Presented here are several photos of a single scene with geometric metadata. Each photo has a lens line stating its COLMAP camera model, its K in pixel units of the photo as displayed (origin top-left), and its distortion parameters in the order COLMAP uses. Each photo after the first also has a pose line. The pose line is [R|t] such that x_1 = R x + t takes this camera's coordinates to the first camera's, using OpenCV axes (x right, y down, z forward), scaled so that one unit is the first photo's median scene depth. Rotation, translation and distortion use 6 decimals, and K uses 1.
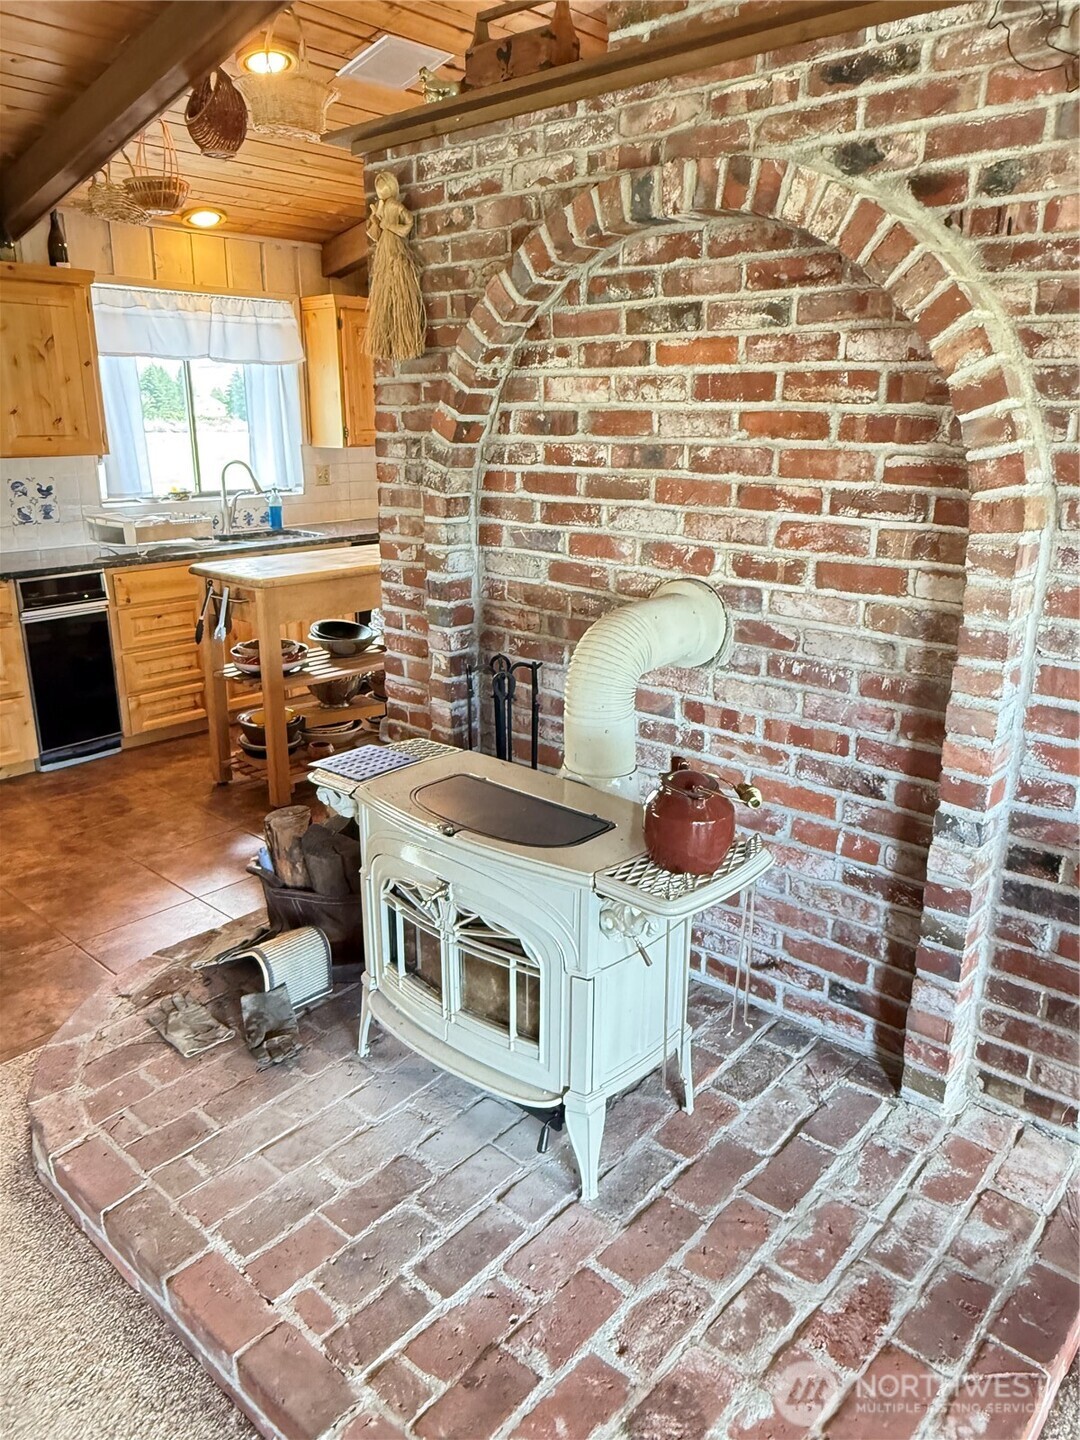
lens RADIAL K [[1015.1, 0, 539.0], [0, 1015.1, 711.5], [0, 0, 1]] dist [0.000056, -0.001810]
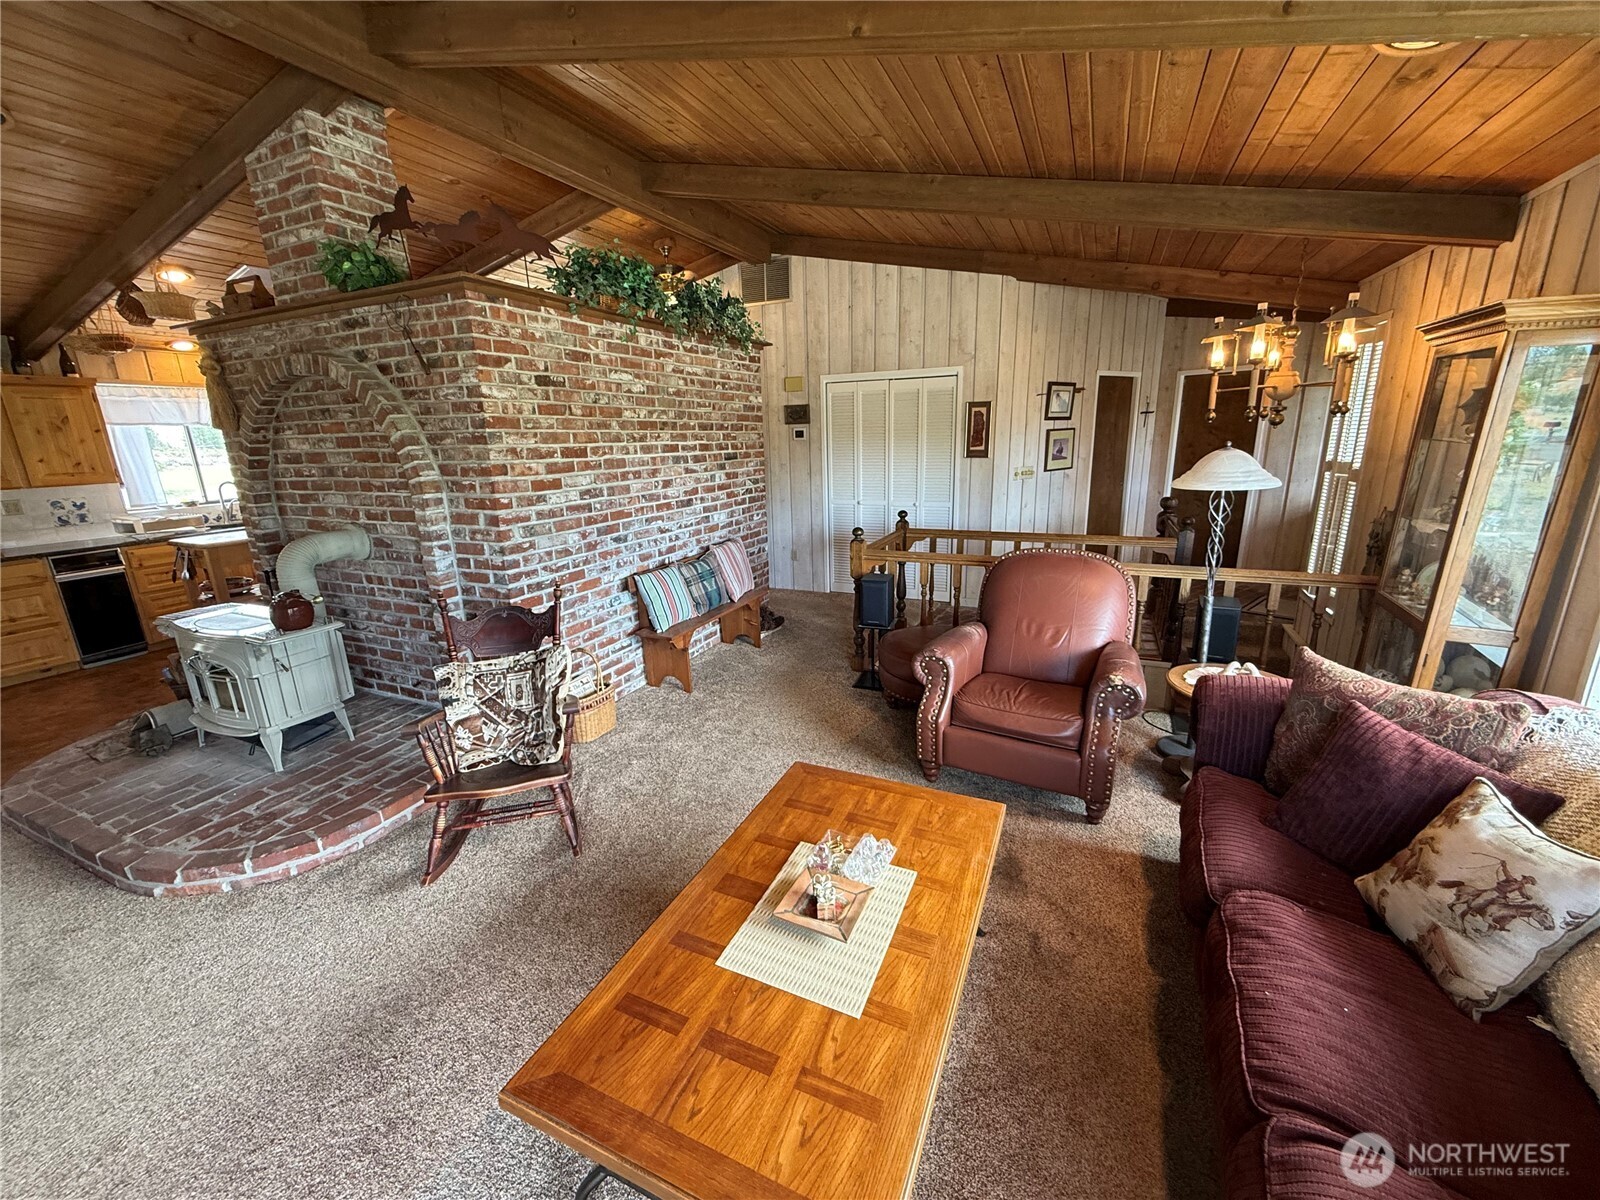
lens RADIAL K [[640.8, 0, 798.0], [0, 640.8, 600.7], [0, 0, 1]] dist [-0.000224, 0.000250]
pose [[0.955415, -0.103918, 0.276376, 0.630350], [0.113317, 0.993392, -0.018211, 0.172808], [-0.272658, 0.048717, 0.960877, -0.625688]]
